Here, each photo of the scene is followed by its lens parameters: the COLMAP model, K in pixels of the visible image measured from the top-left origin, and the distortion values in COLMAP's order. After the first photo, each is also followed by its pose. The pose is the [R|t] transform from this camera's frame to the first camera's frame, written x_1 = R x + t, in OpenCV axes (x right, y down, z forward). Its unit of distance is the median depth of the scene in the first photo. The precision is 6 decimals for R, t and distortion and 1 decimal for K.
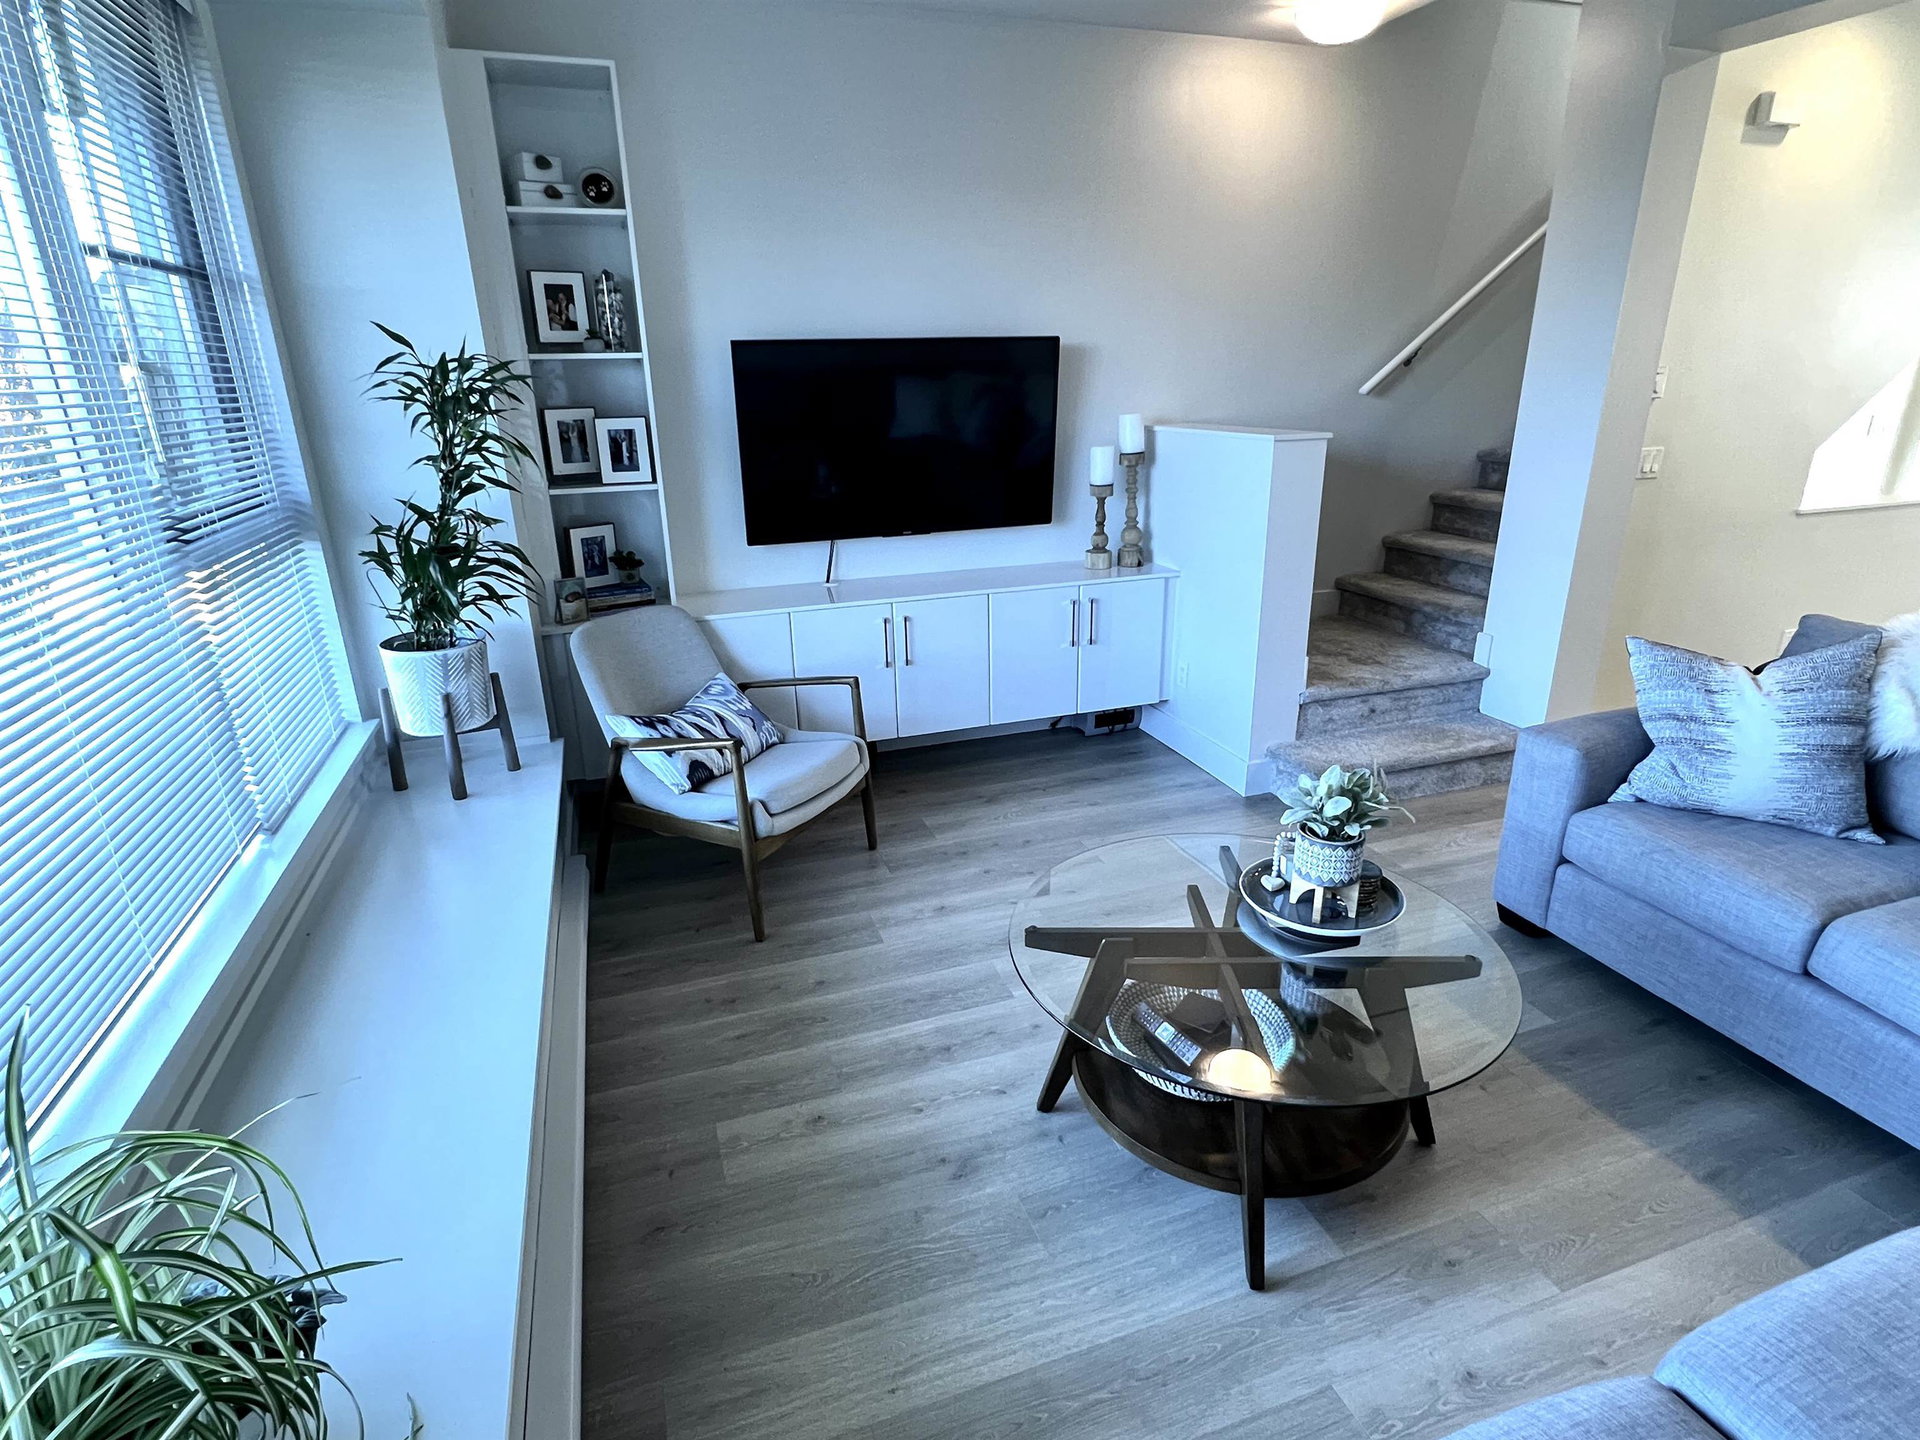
lens RADIAL K [[993.3, 0, 961.7], [0, 993.3, 720.6], [0, 0, 1]] dist [-0.003096, 0.000656]
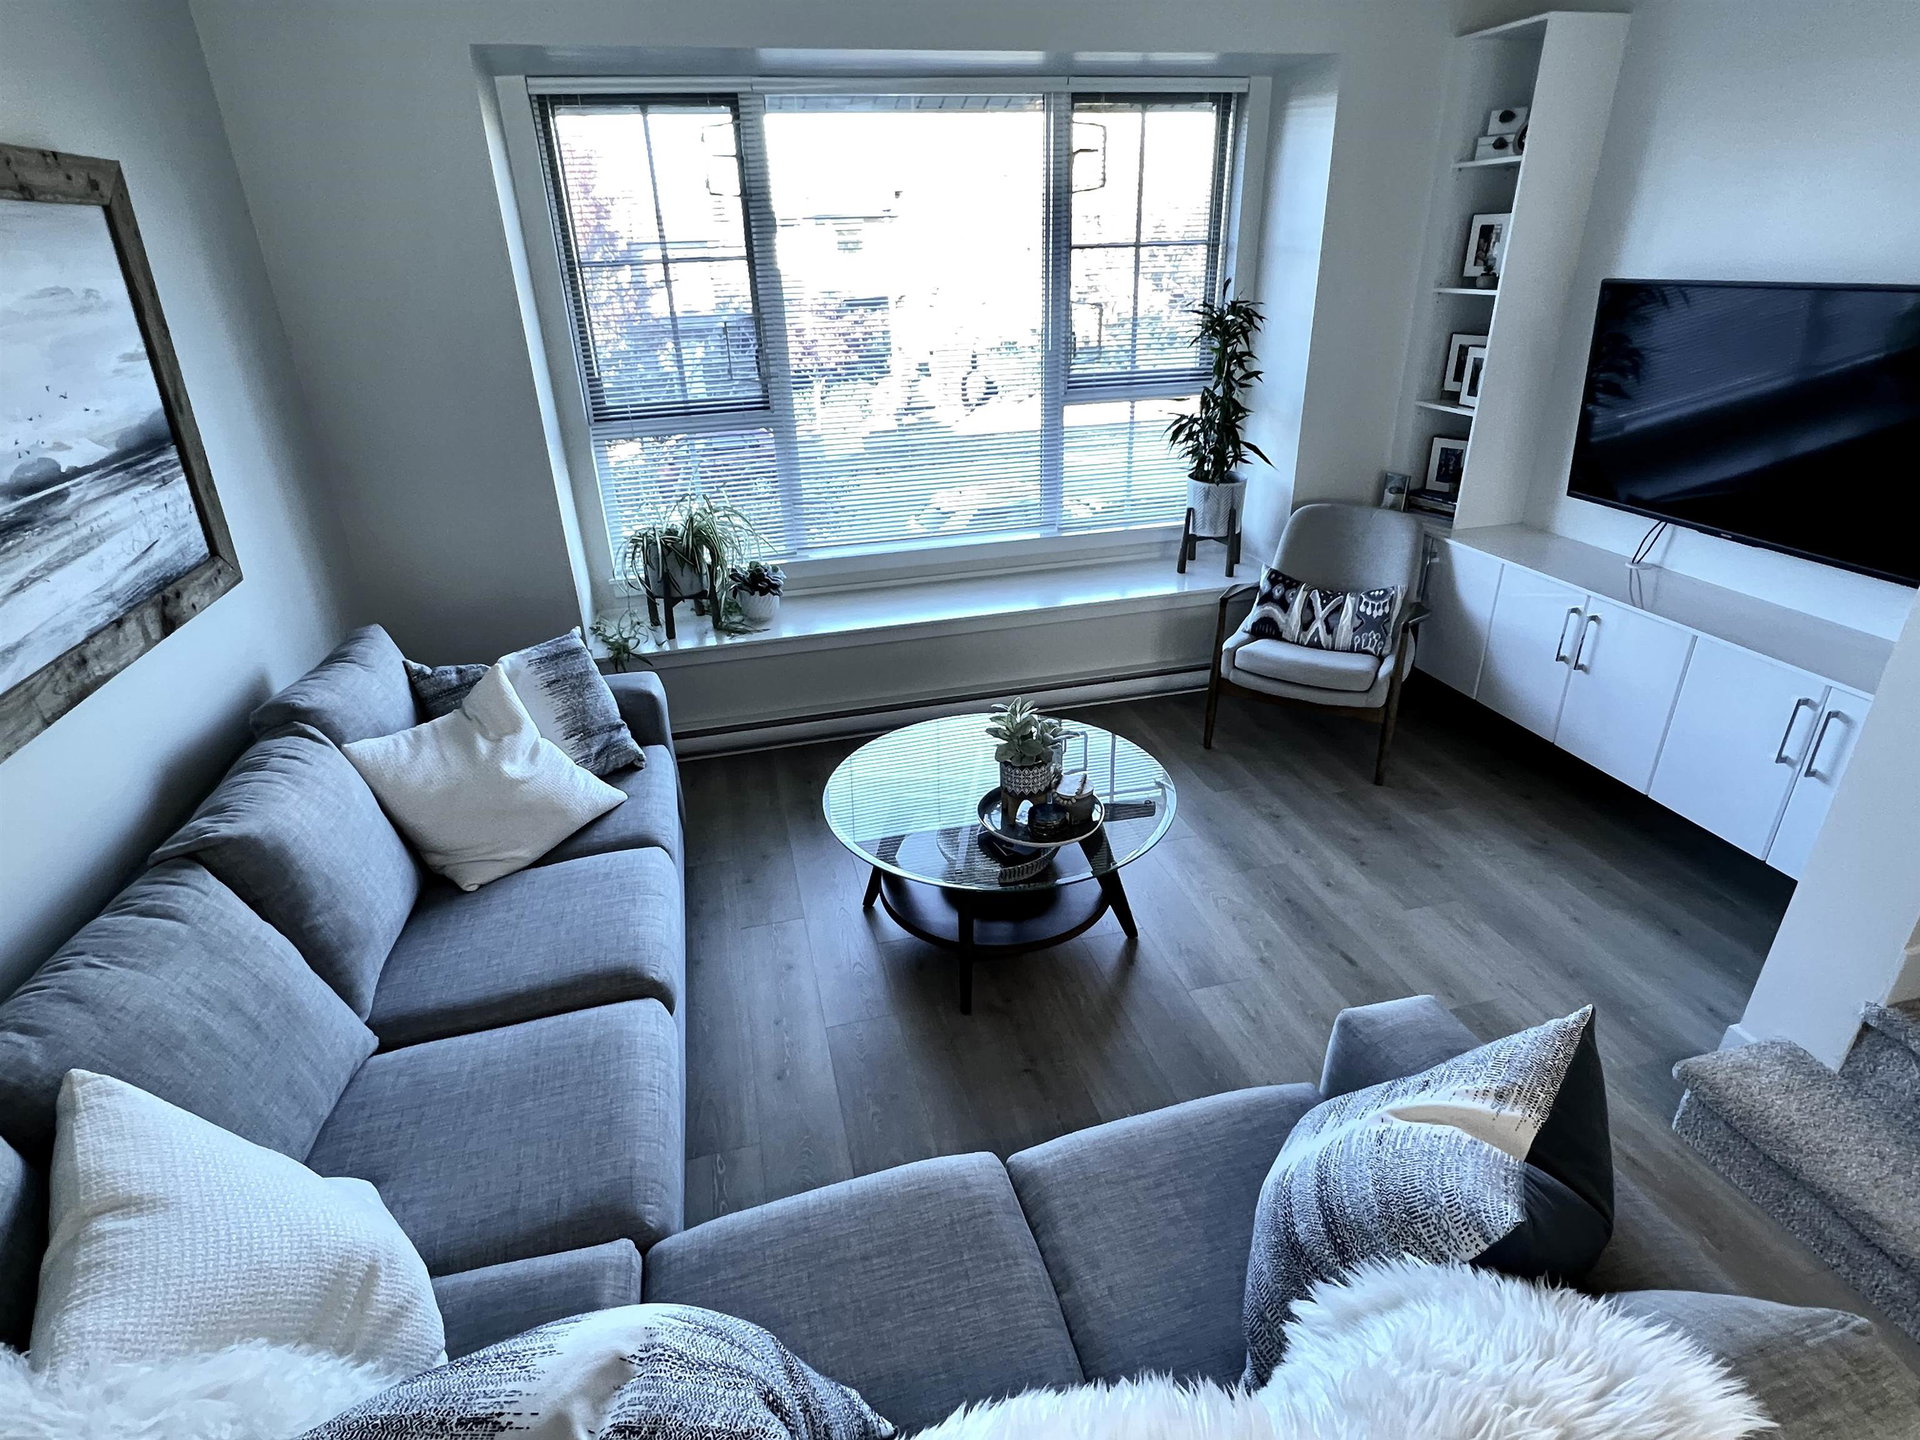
lens RADIAL K [[993.3, 0, 955.4], [0, 993.3, 722.5], [0, 0, 1]] dist [-0.003096, 0.000656]
pose [[-0.091555, 0.446890, -0.889891, 0.847281], [-0.303548, 0.838589, 0.452357, -0.263195], [0.948407, 0.311540, 0.058875, 0.479568]]
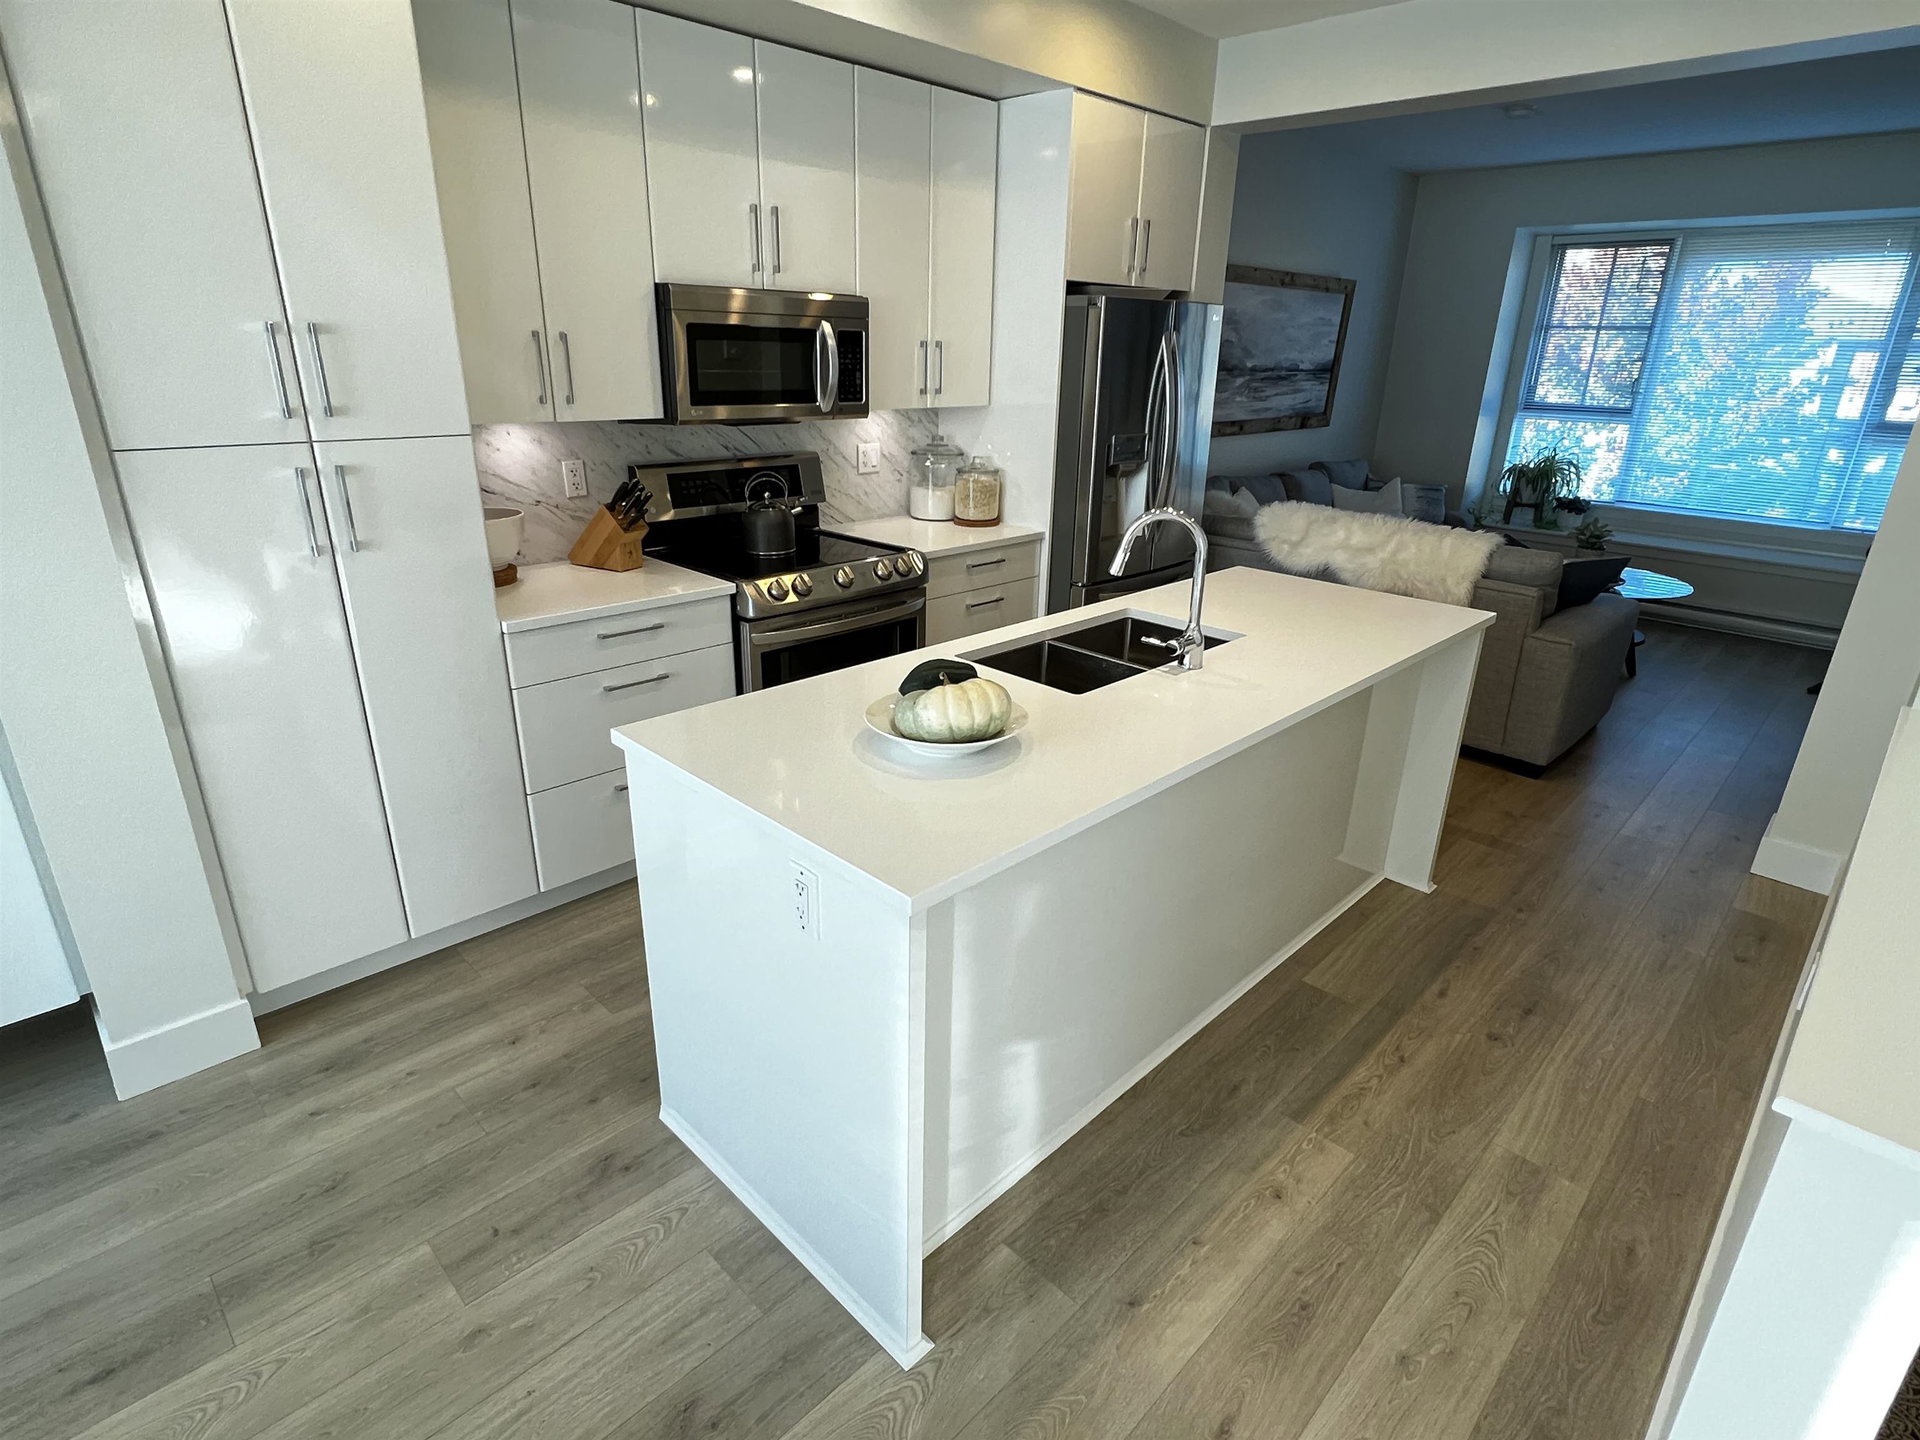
lens RADIAL K [[993.3, 0, 960.9], [0, 993.3, 713.8], [0, 0, 1]] dist [-0.003096, 0.000656]
pose [[-0.899774, 0.147457, -0.410687, 1.742844], [-0.154975, 0.771826, 0.616659, -0.523397], [0.407910, 0.618499, -0.671616, 1.361373]]
